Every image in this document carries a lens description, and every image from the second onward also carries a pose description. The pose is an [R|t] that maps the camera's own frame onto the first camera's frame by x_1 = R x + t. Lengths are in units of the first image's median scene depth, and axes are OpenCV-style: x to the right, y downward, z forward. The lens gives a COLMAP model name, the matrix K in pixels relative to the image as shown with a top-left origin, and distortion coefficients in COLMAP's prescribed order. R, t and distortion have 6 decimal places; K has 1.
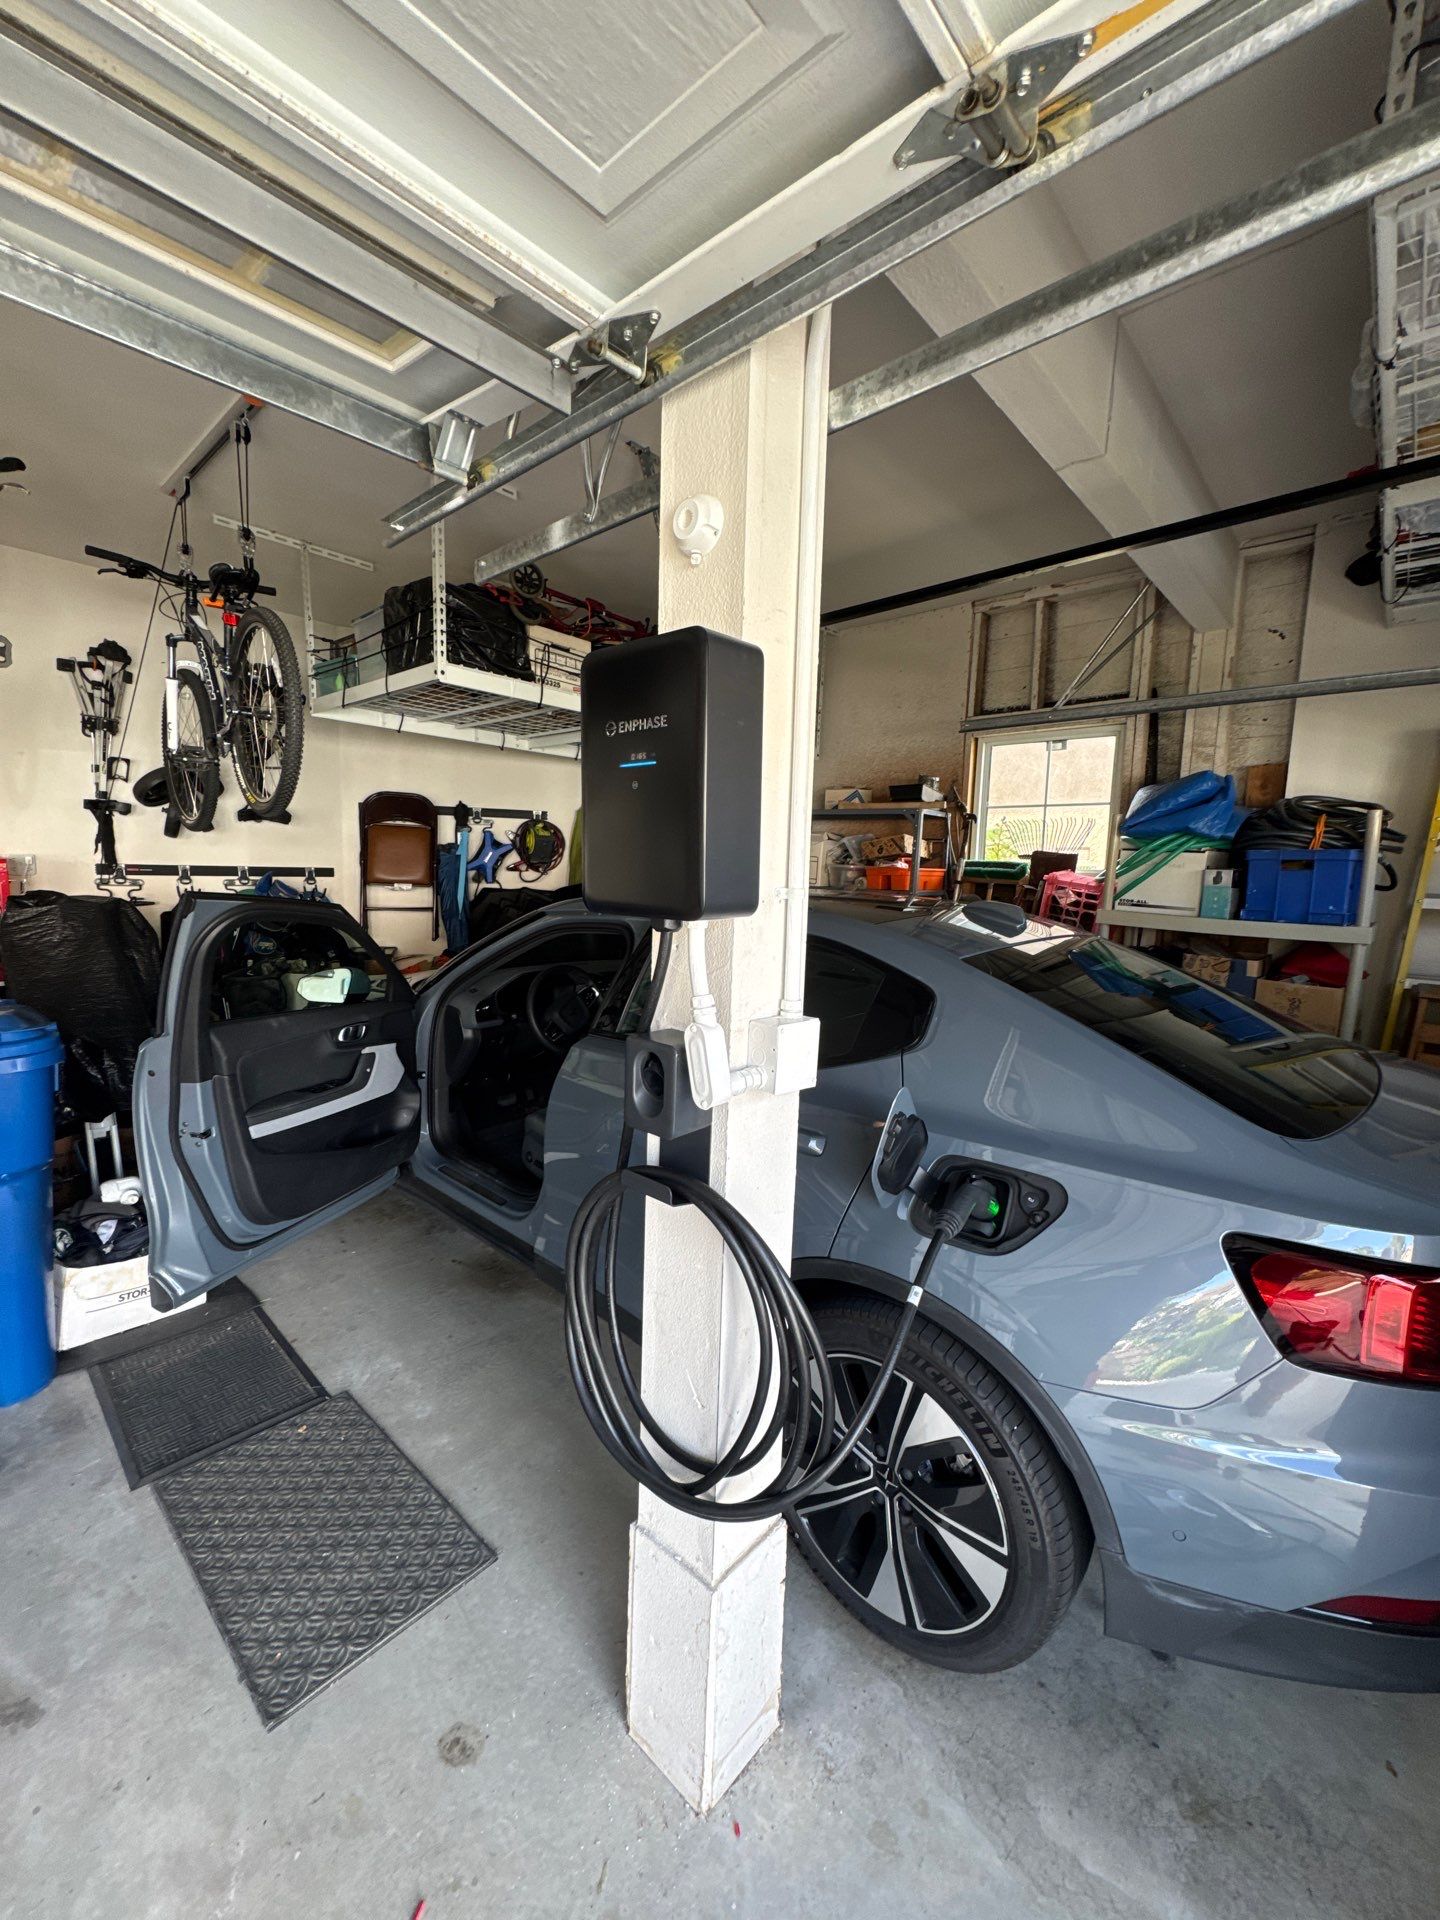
lens RADIAL K [[767.3, 0, 726.4], [0, 767.3, 960.3], [0, 0, 1]] dist [-0.003144, 0.000809]
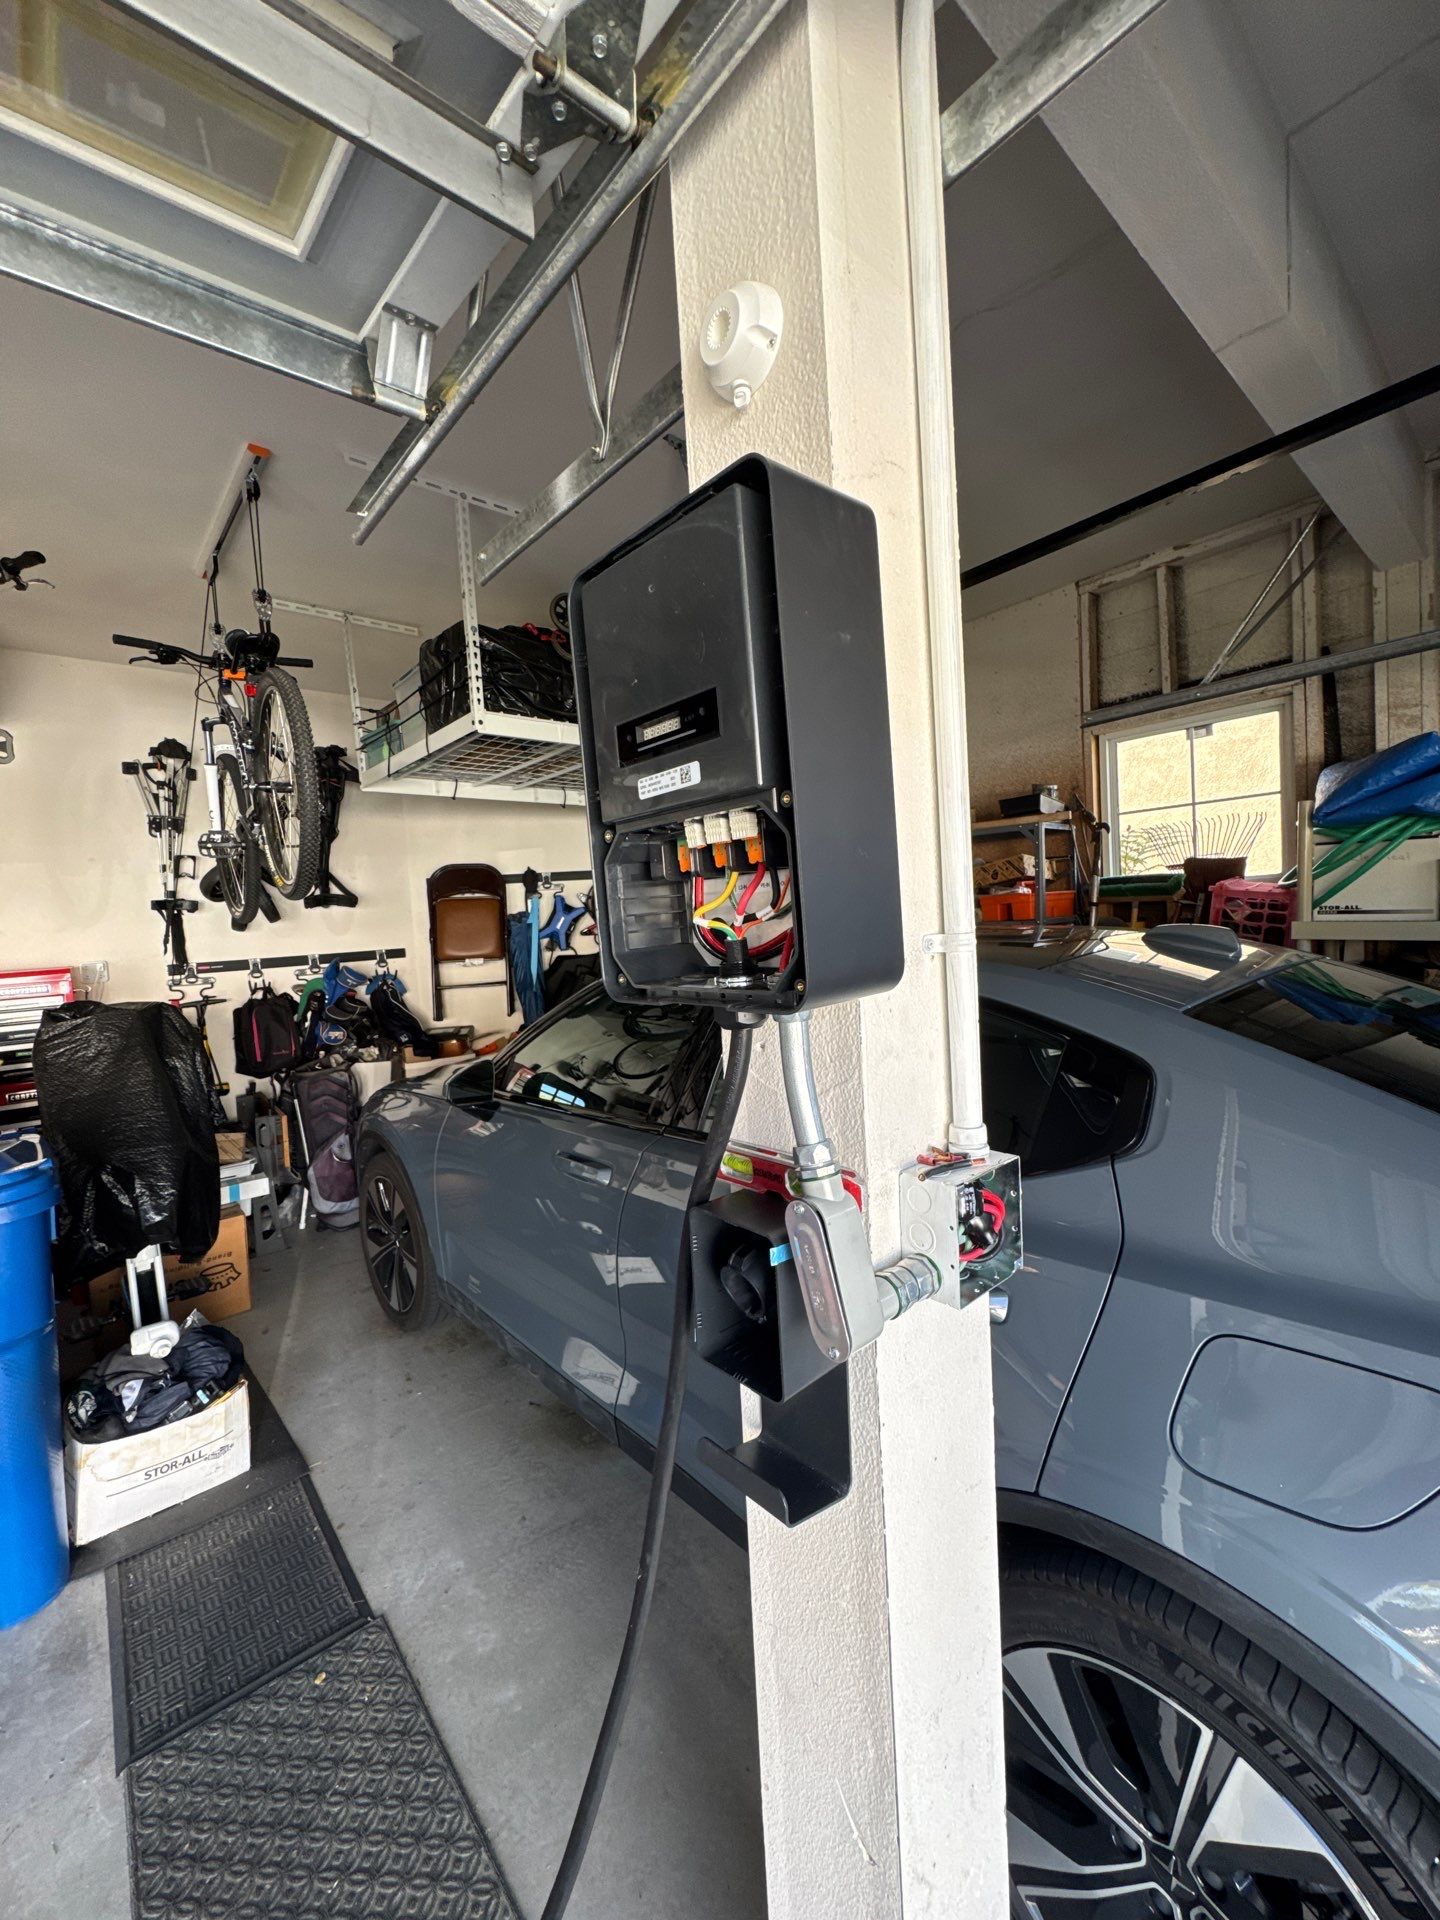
lens RADIAL K [[767.3, 0, 726.7], [0, 767.3, 959.2], [0, 0, 1]] dist [-0.003144, 0.000809]
pose [[0.989969, -0.081909, -0.115118, -0.008051], [0.074354, 0.994879, -0.068466, -0.021474], [0.120137, 0.059220, 0.990990, 0.185263]]
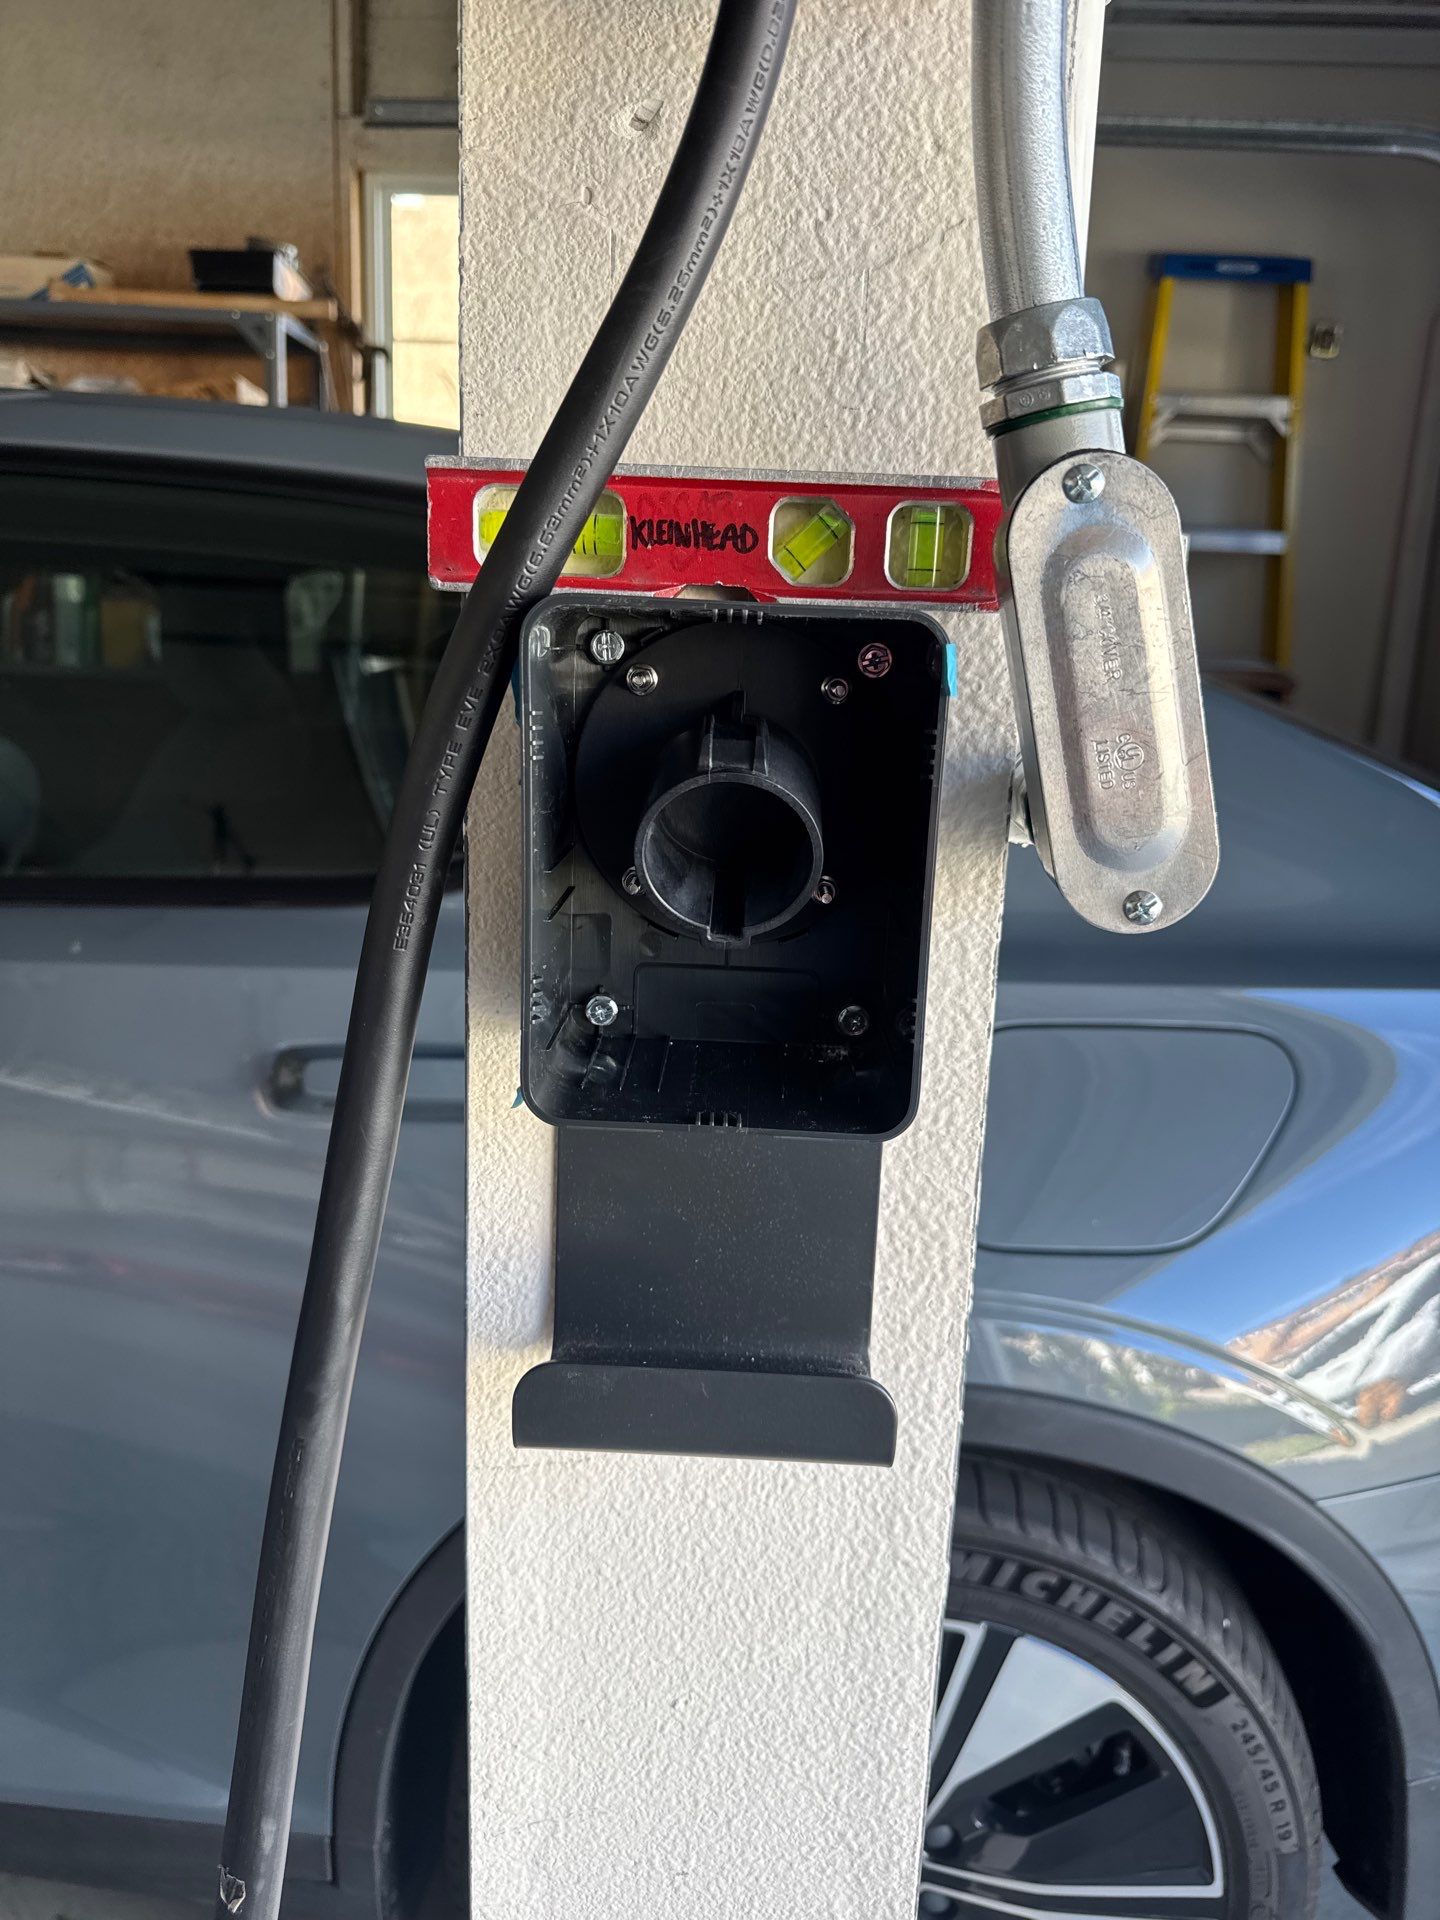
lens RADIAL K [[1410.3, 0, 714.5], [0, 1410.3, 962.2], [0, 0, 1]] dist [-0.013008, -0.002809]
pose [[0.772608, -0.157282, 0.615093, -0.135955], [0.064378, 0.983243, 0.170555, 0.054751], [-0.631611, -0.092174, 0.769786, 0.327354]]
